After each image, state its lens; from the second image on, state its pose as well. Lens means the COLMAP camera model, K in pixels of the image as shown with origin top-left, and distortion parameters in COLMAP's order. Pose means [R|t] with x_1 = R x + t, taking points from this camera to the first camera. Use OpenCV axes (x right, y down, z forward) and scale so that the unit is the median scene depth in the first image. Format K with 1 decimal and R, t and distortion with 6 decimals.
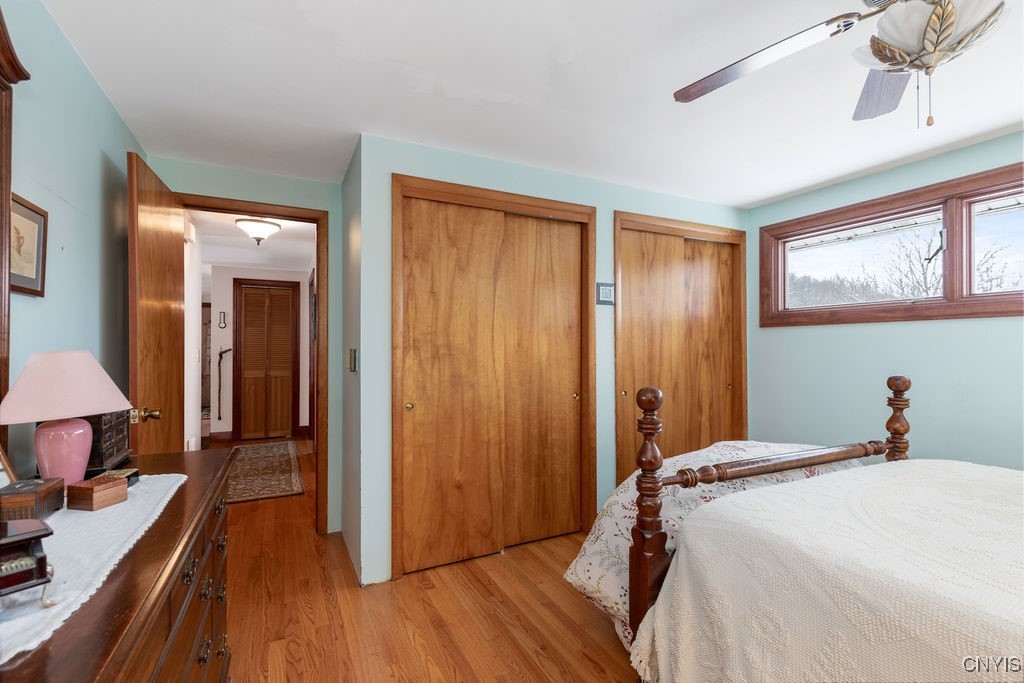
lens RADIAL K [[457.5, 0, 510.0], [0, 457.5, 346.4], [0, 0, 1]] dist [0.002292, -0.000290]
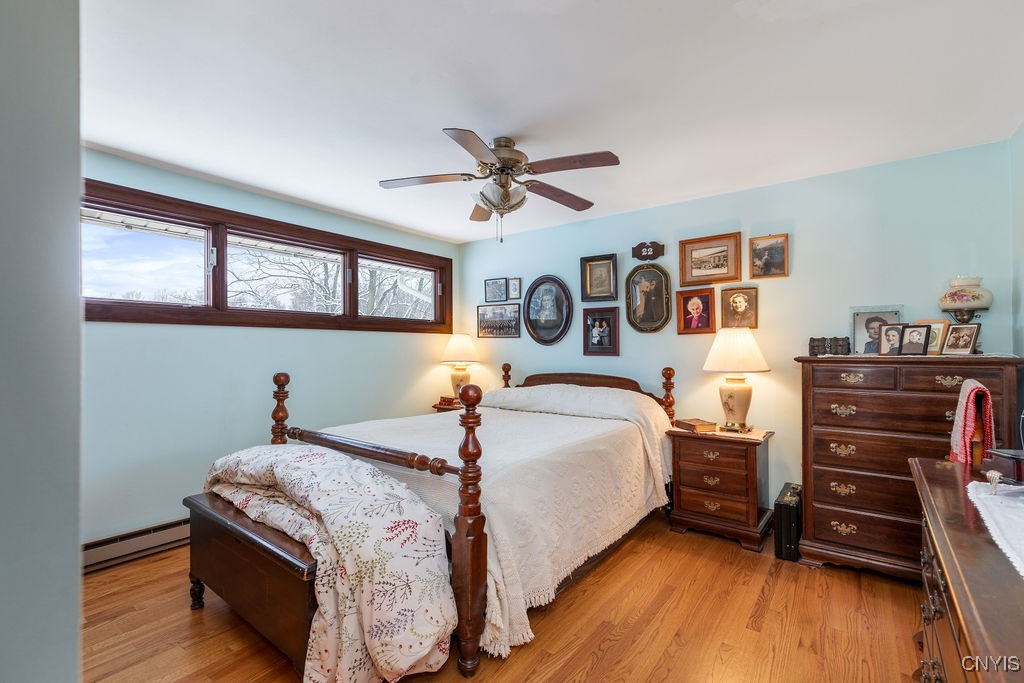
lens RADIAL K [[457.5, 0, 510.0], [0, 457.5, 346.4], [0, 0, 1]] dist [0.002292, -0.000290]
pose [[-0.438558, 0.006514, 0.898679, -0.510877], [-0.003574, 0.999953, -0.008992, 0.003905], [-0.898696, -0.007155, -0.438514, 0.986913]]
